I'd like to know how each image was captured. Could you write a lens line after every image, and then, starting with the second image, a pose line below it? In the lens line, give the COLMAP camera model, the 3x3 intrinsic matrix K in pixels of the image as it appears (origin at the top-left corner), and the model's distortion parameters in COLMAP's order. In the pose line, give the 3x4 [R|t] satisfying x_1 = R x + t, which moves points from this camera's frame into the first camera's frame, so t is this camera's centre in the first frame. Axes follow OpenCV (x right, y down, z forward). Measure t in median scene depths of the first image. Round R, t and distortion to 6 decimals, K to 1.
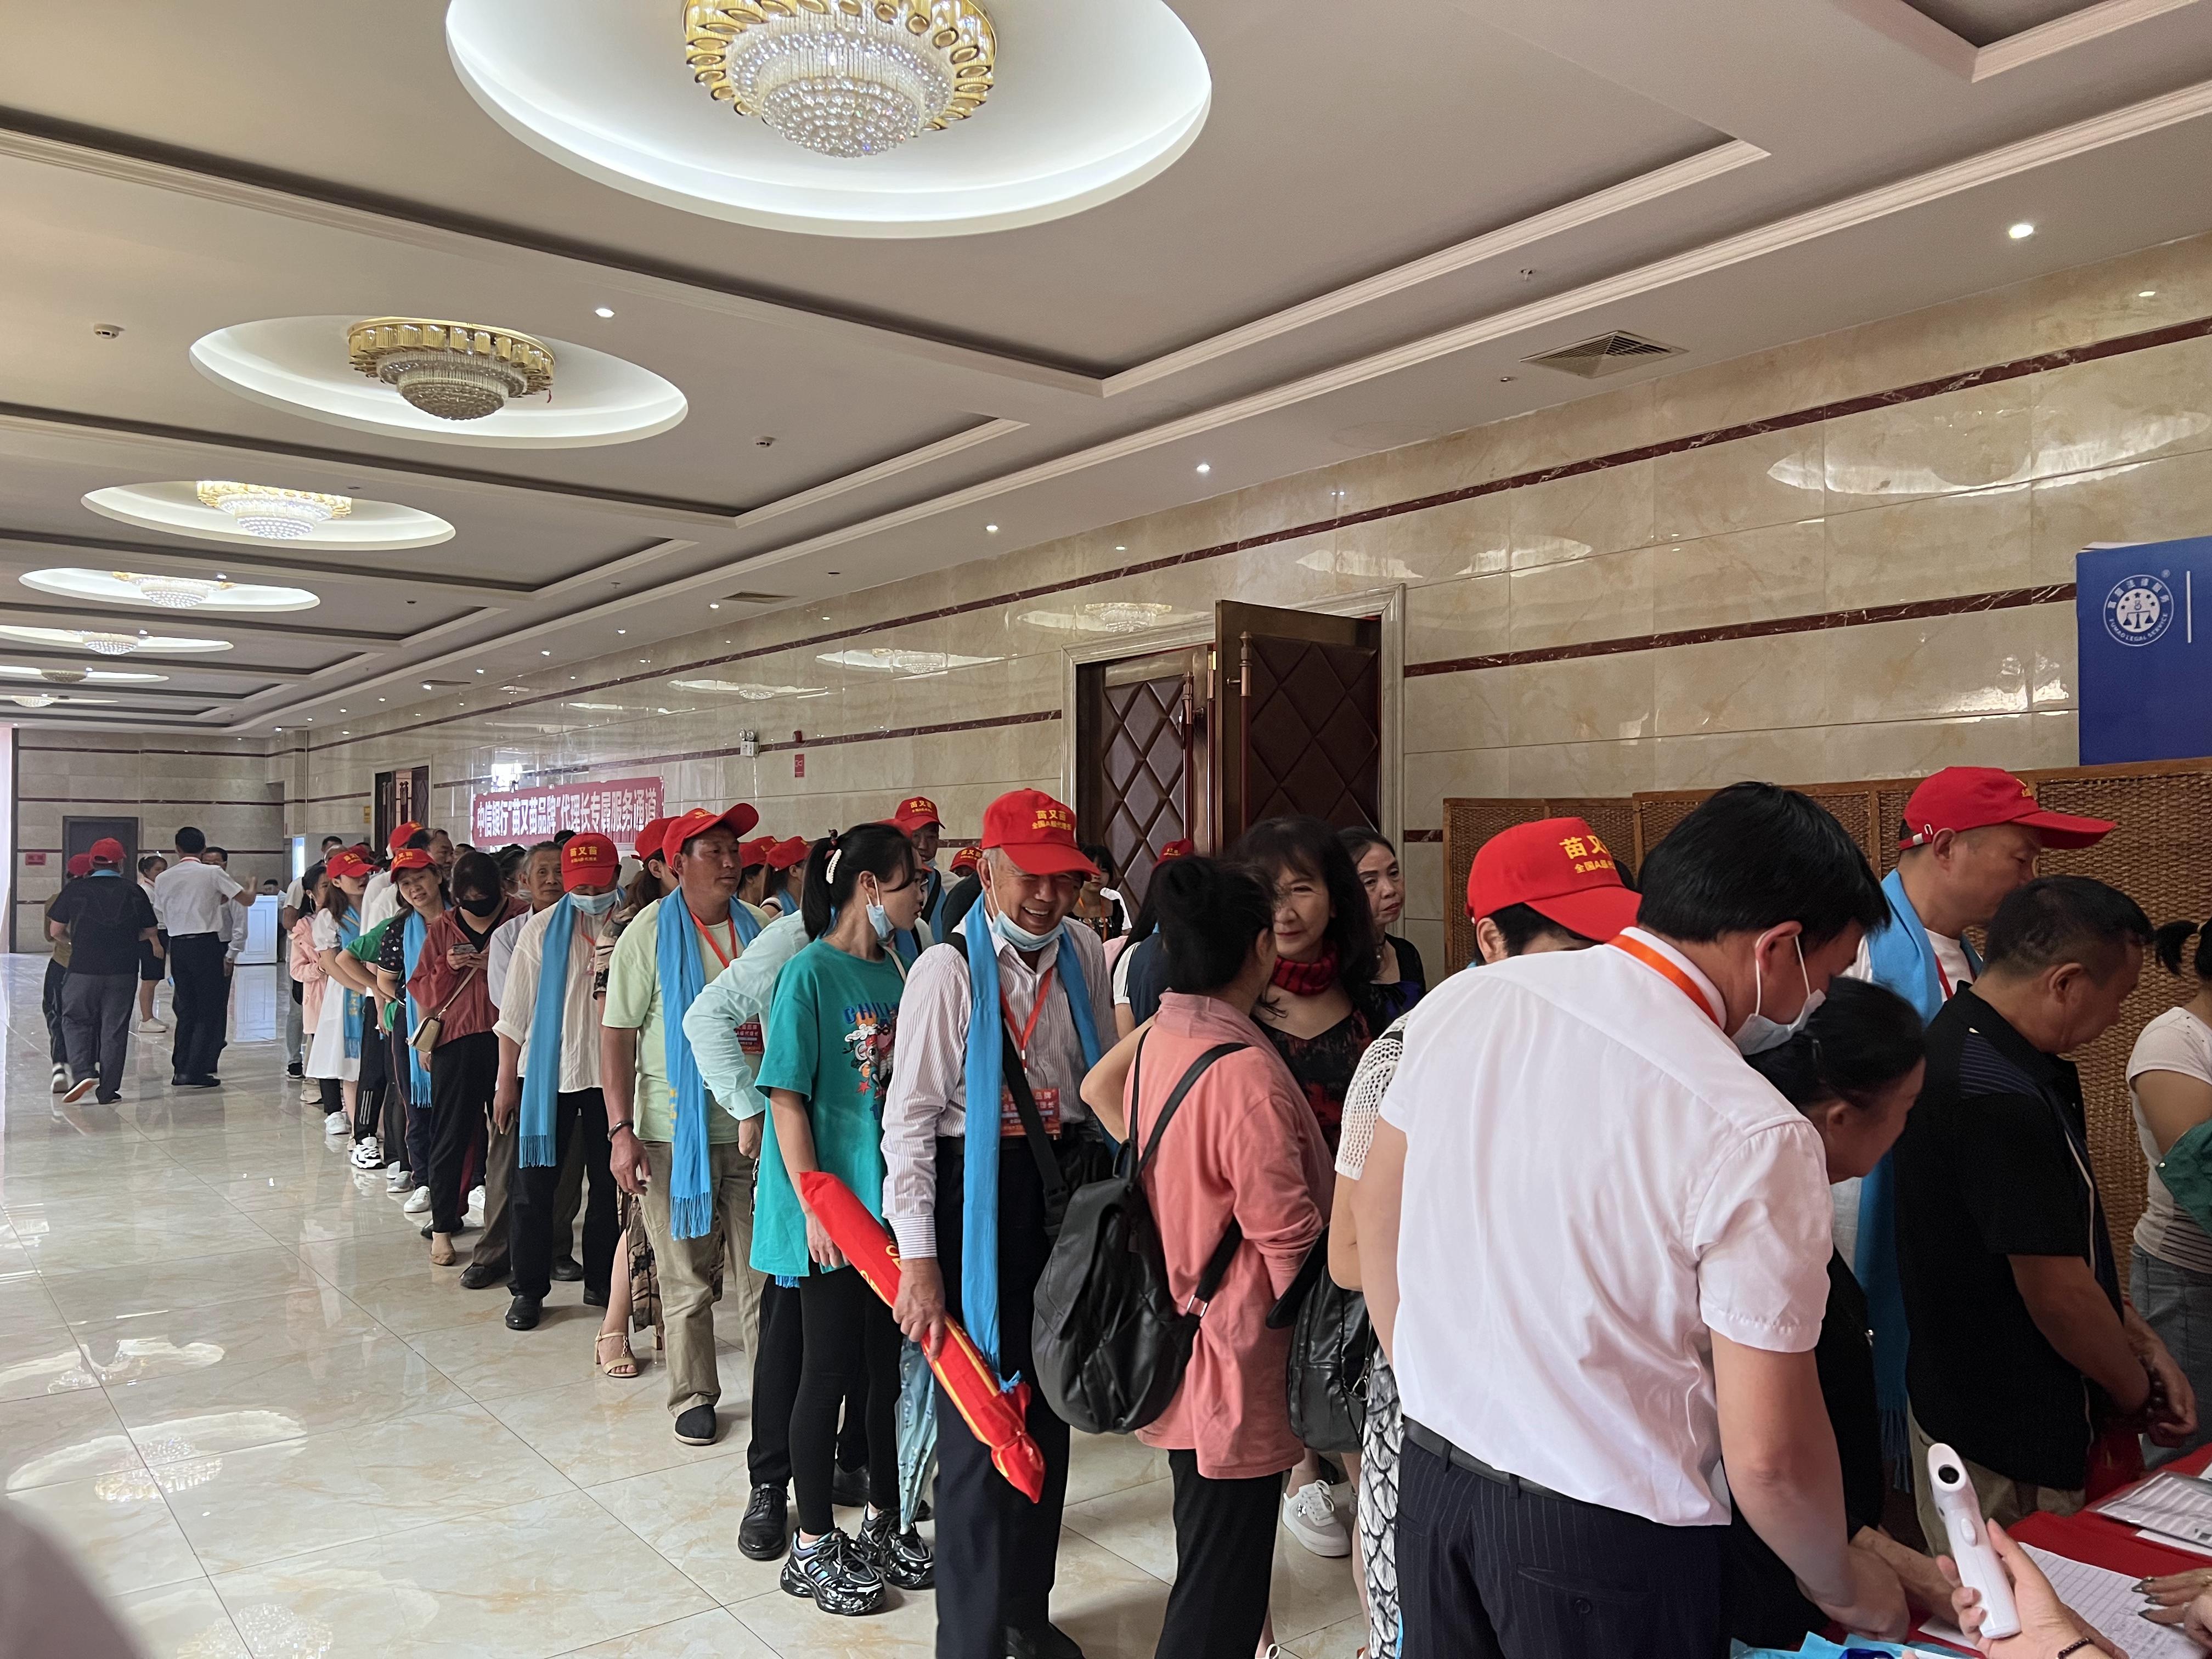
lens RADIAL K [[1646.4, 0, 1095.0], [0, 1646.4, 851.8], [0, 0, 1]] dist [0.052065, -0.066207]
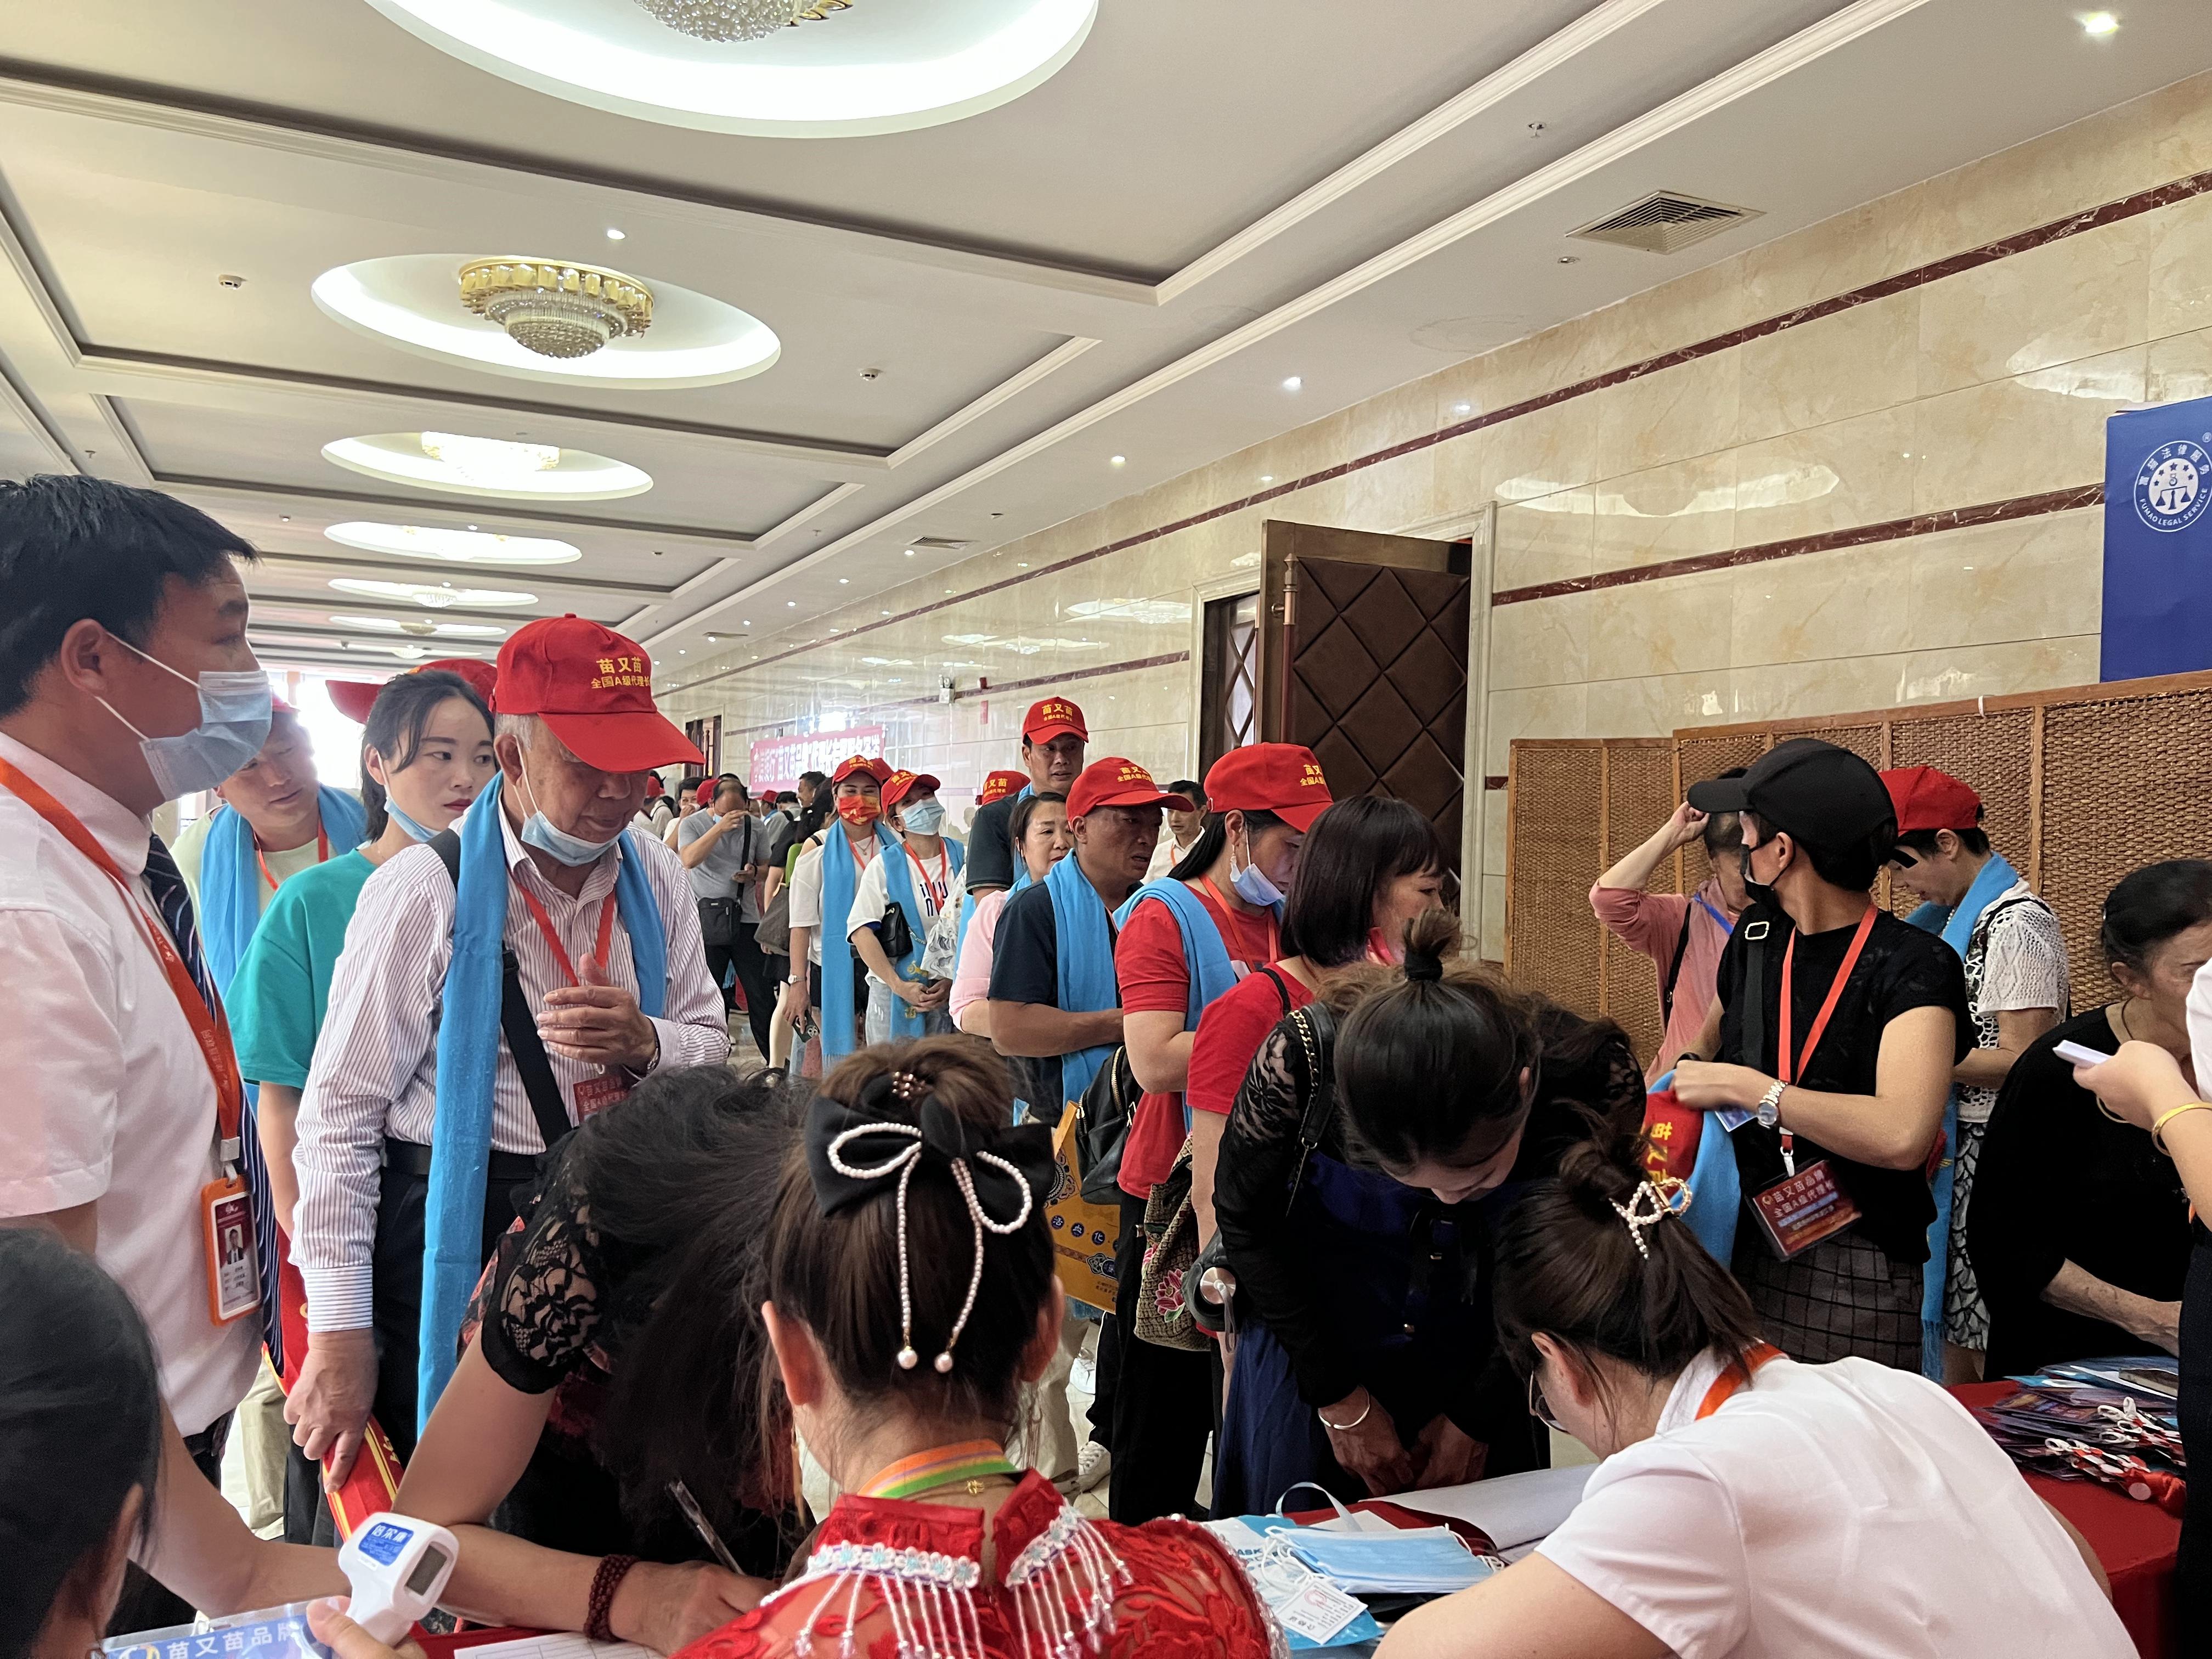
lens RADIAL K [[1646.4, 0, 1100.4], [0, 1646.4, 844.9], [0, 0, 1]] dist [0.052065, -0.066207]
pose [[0.975560, 0.028735, -0.217846, 0.179758], [-0.025078, 0.999495, 0.019534, 0.011973], [0.218297, -0.013593, 0.975788, 0.072725]]
